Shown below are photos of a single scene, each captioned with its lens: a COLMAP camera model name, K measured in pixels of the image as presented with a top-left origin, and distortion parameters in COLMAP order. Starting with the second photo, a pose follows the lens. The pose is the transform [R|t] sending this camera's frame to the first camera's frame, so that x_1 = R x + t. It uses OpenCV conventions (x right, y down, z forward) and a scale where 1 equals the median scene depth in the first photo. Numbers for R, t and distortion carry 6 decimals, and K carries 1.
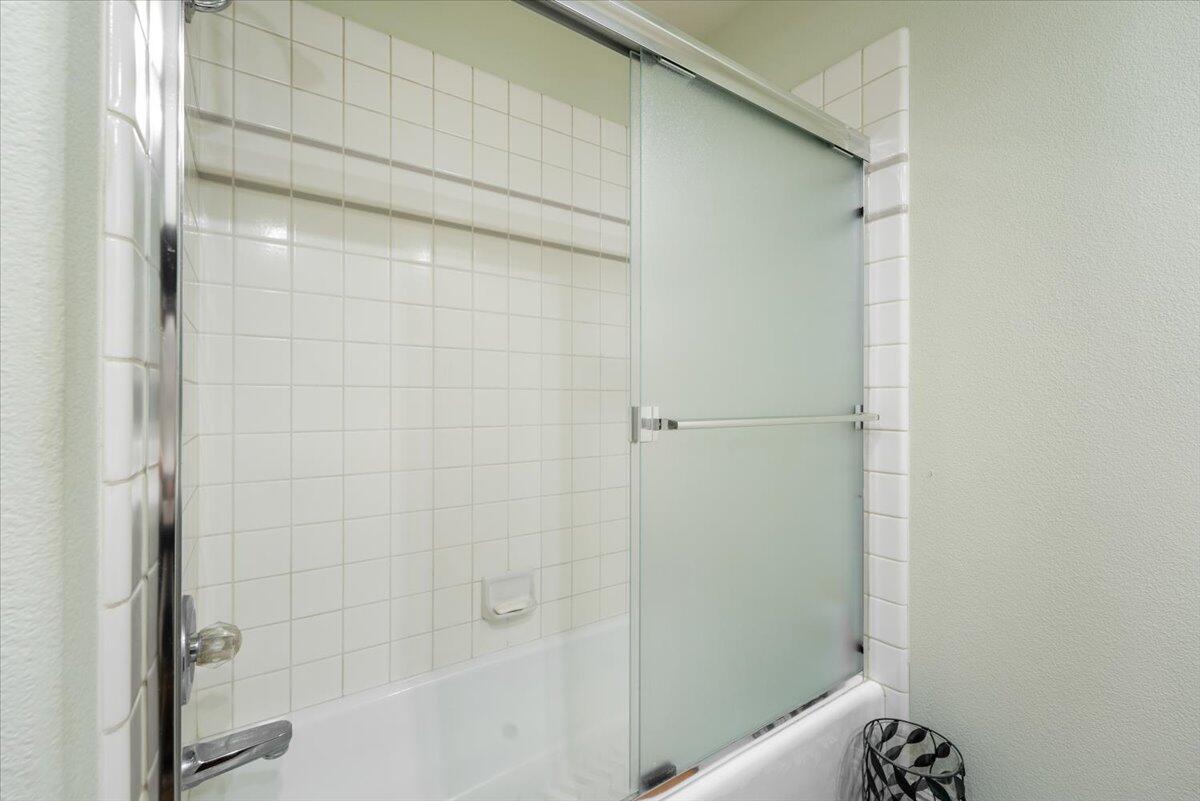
lens RADIAL K [[507.0, 0, 601.0], [0, 507.0, 405.5], [0, 0, 1]] dist [-0.002547, 0.000171]
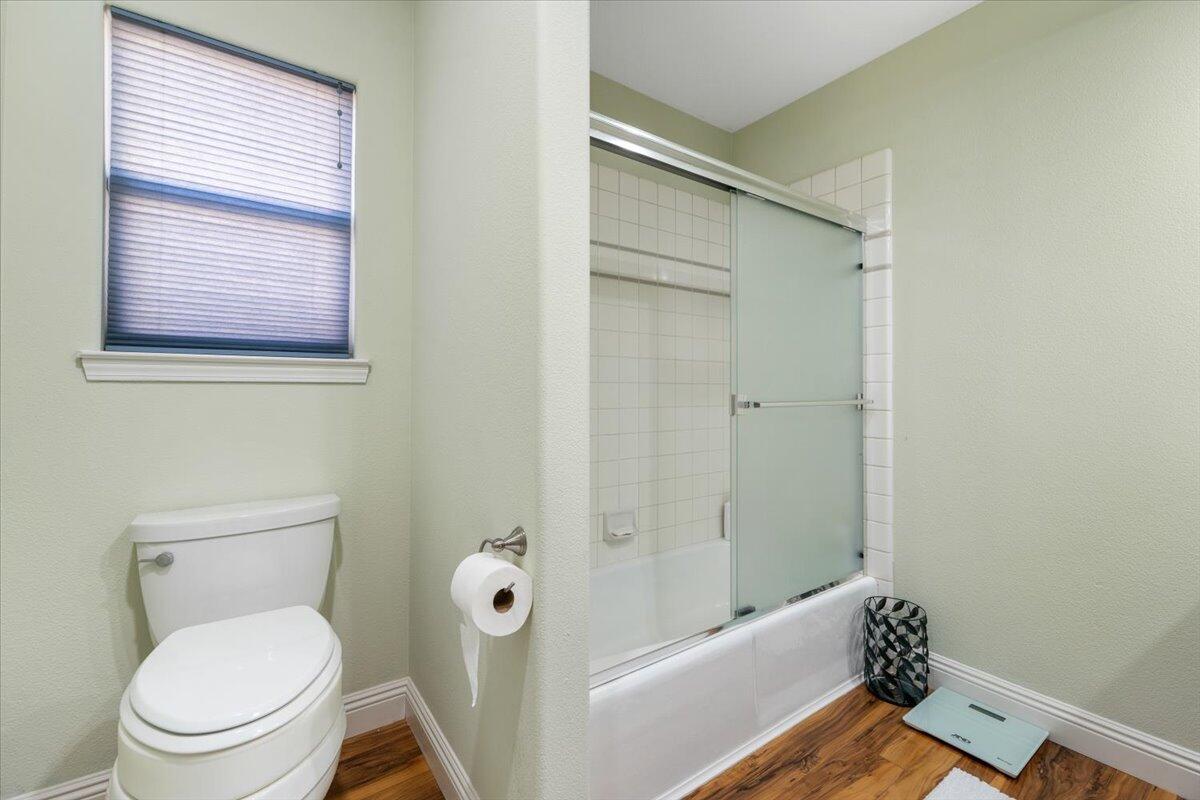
lens RADIAL K [[507.0, 0, 599.7], [0, 507.0, 392.3], [0, 0, 1]] dist [-0.002547, 0.000171]
pose [[0.999860, -0.000666, 0.016714, -0.298046], [0.000752, 0.999986, -0.005170, 0.002066], [-0.016710, 0.005182, 0.999847, -0.508440]]
